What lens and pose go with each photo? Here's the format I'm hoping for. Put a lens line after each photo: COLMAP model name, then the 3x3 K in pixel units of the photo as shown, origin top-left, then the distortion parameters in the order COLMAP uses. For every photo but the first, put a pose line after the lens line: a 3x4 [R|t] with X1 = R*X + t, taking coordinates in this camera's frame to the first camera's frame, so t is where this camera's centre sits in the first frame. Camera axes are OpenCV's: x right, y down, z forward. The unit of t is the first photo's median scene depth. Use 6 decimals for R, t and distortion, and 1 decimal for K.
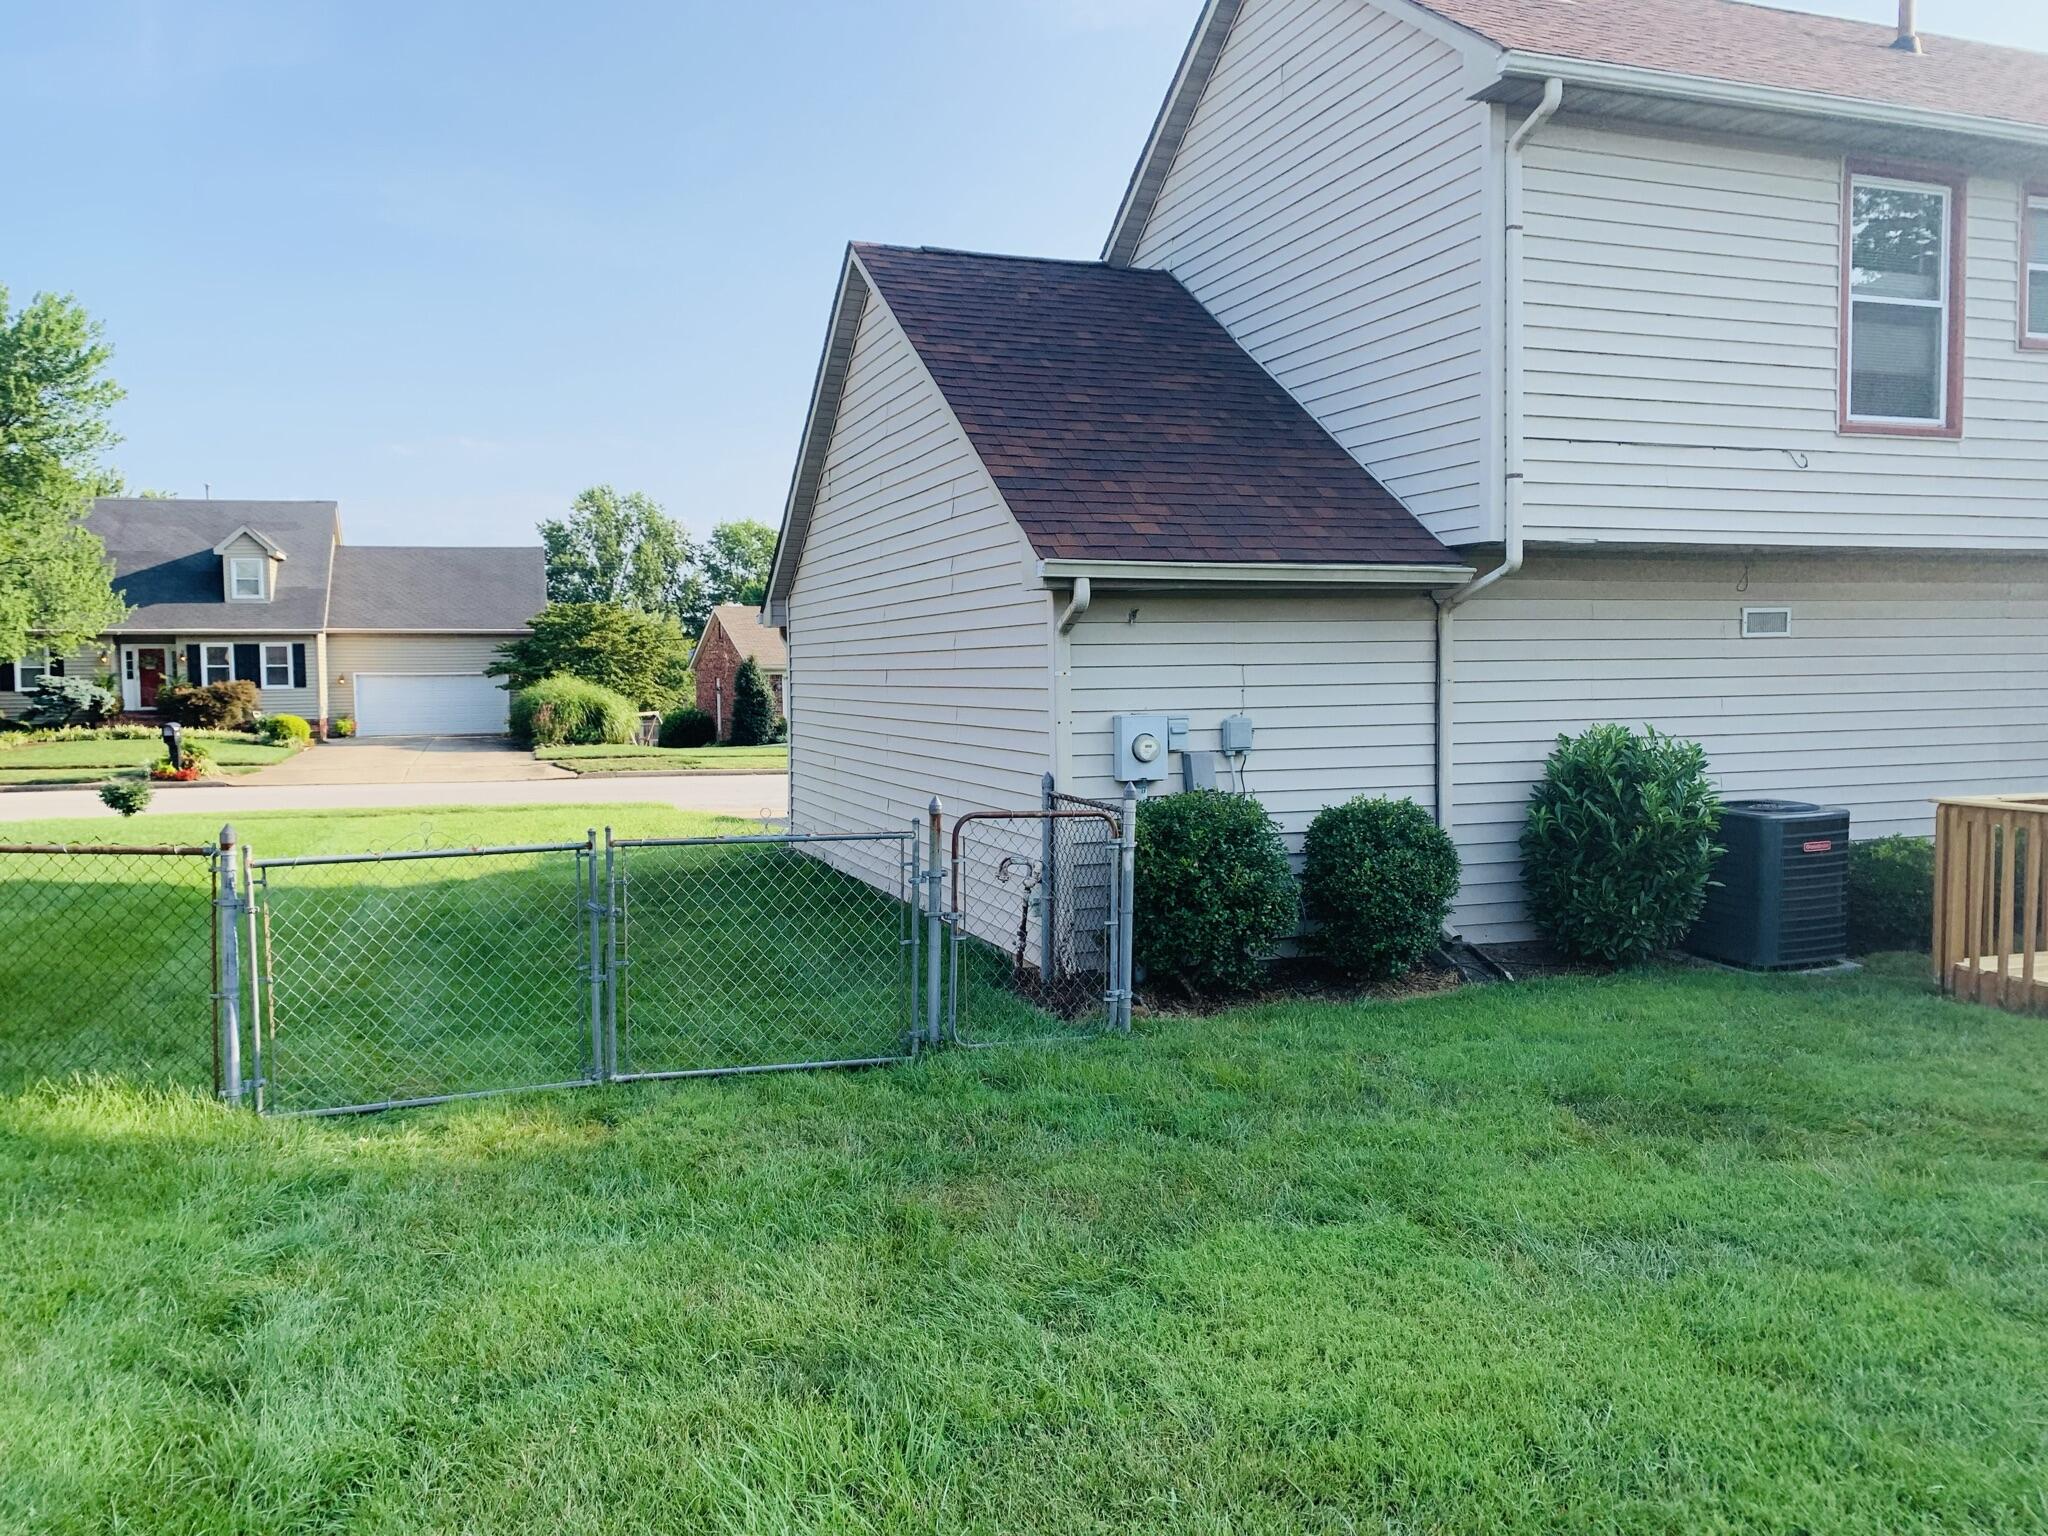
lens RADIAL K [[1568.5, 0, 1031.9], [0, 1568.5, 754.8], [0, 0, 1]] dist [0.049350, -0.050670]
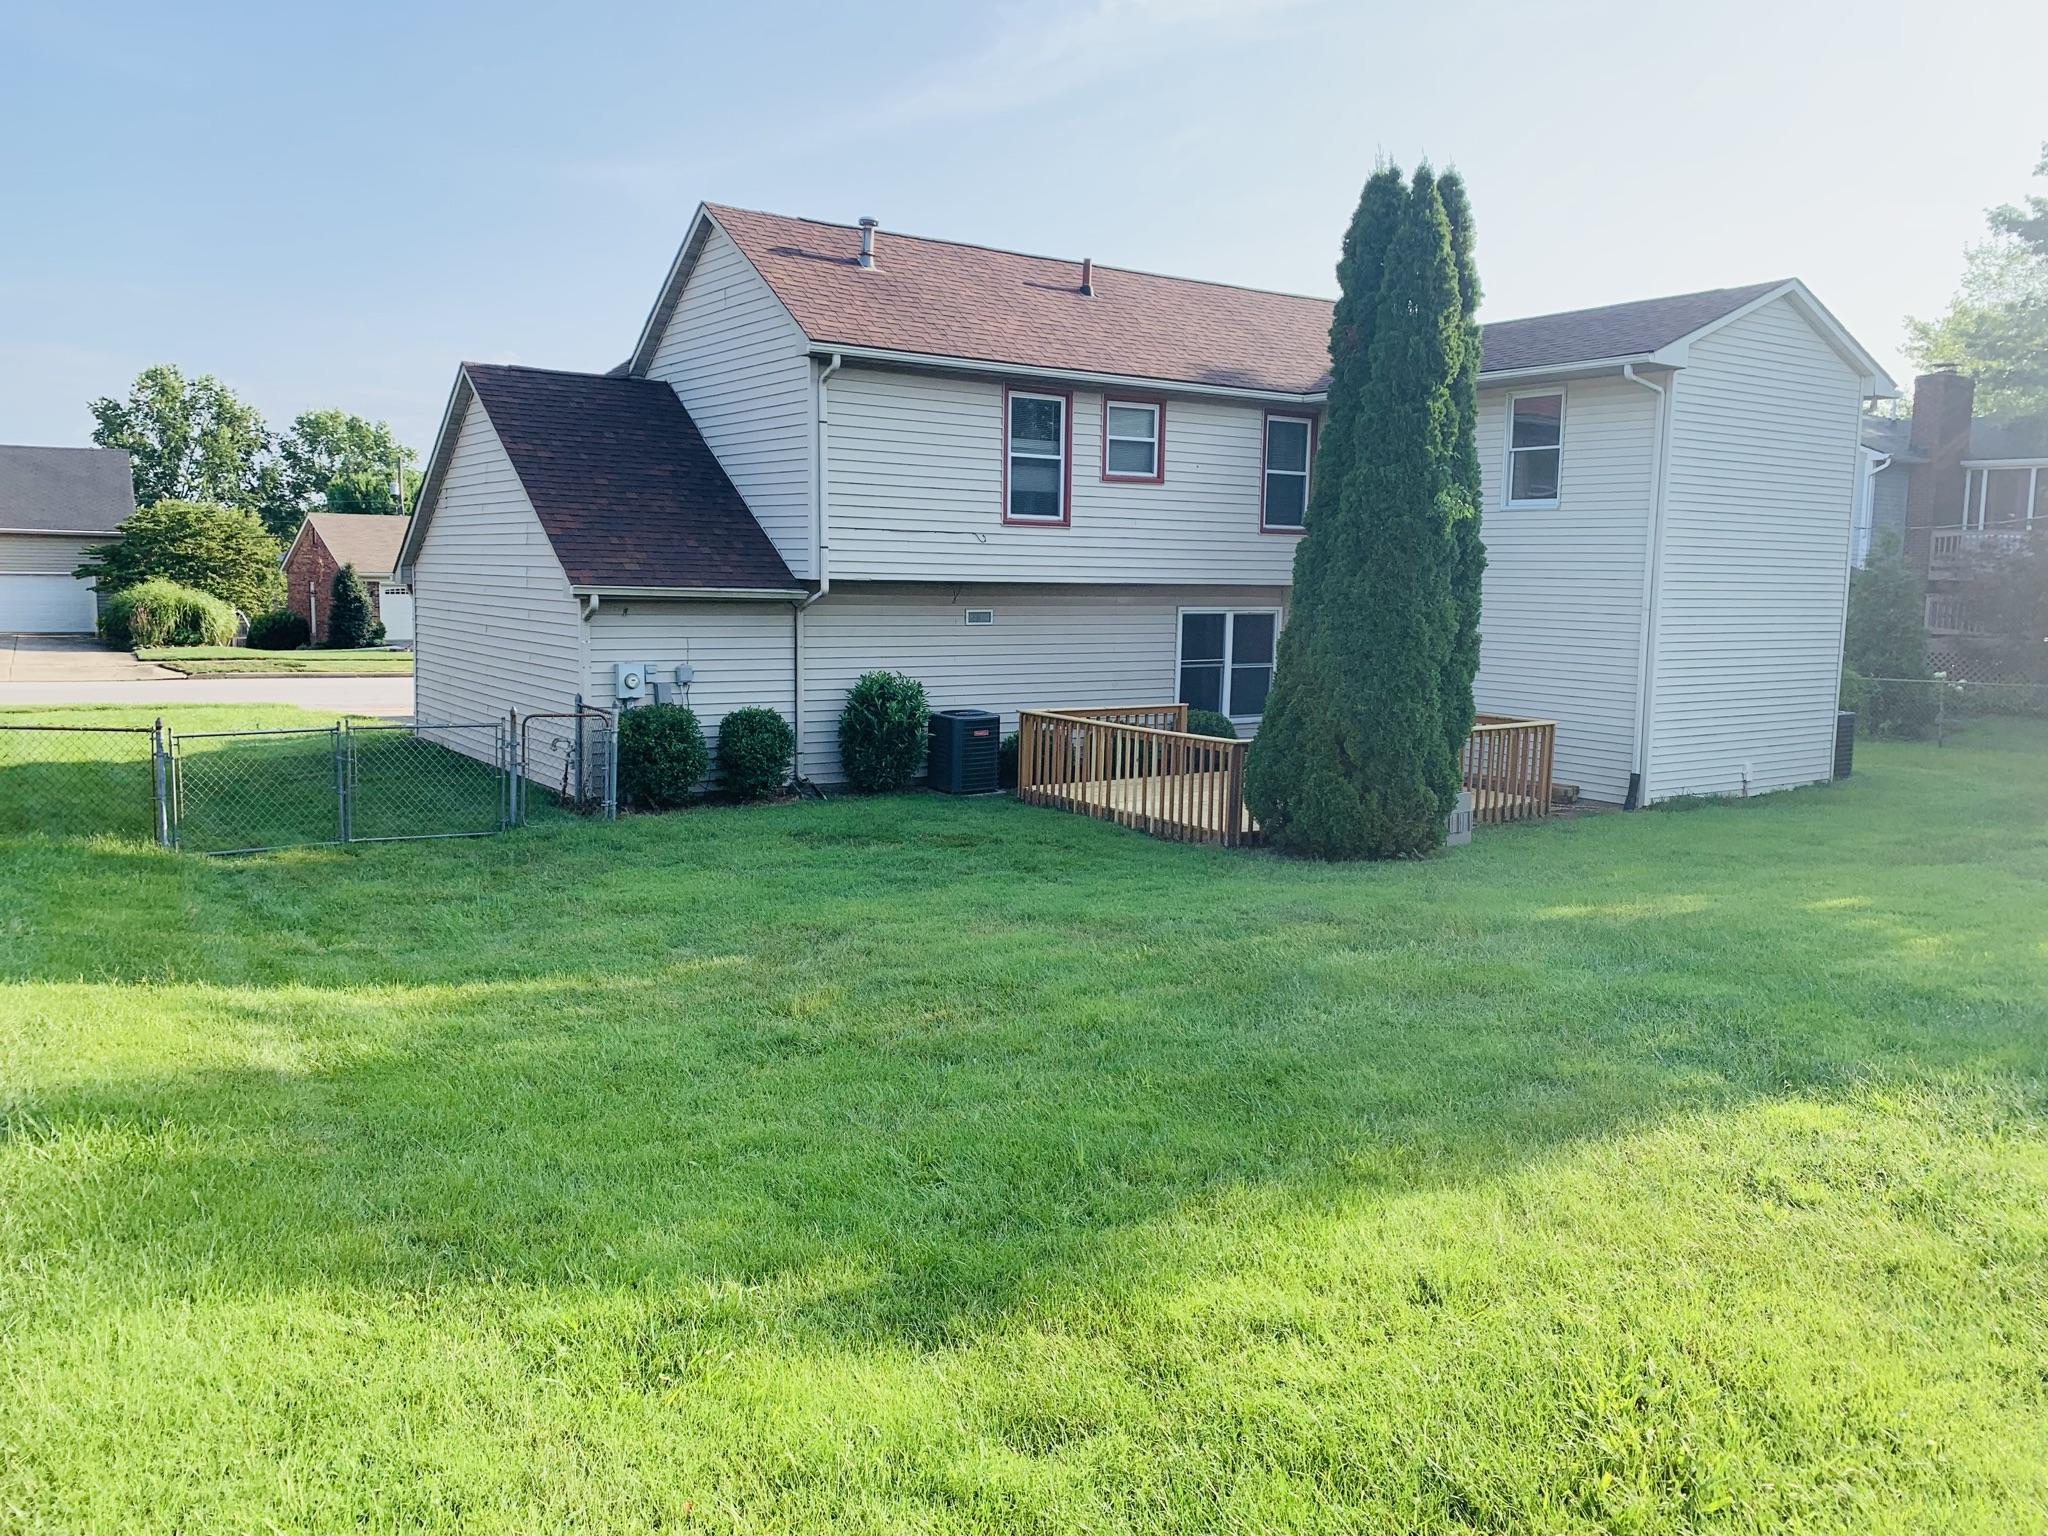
lens RADIAL K [[1568.5, 0, 1062.6], [0, 1568.5, 748.3], [0, 0, 1]] dist [0.049350, -0.050670]
pose [[0.966901, 0.000558, 0.255153, 0.082830], [-0.015532, 0.998272, 0.056675, -0.036302], [-0.254680, -0.058762, 0.965238, -0.914023]]
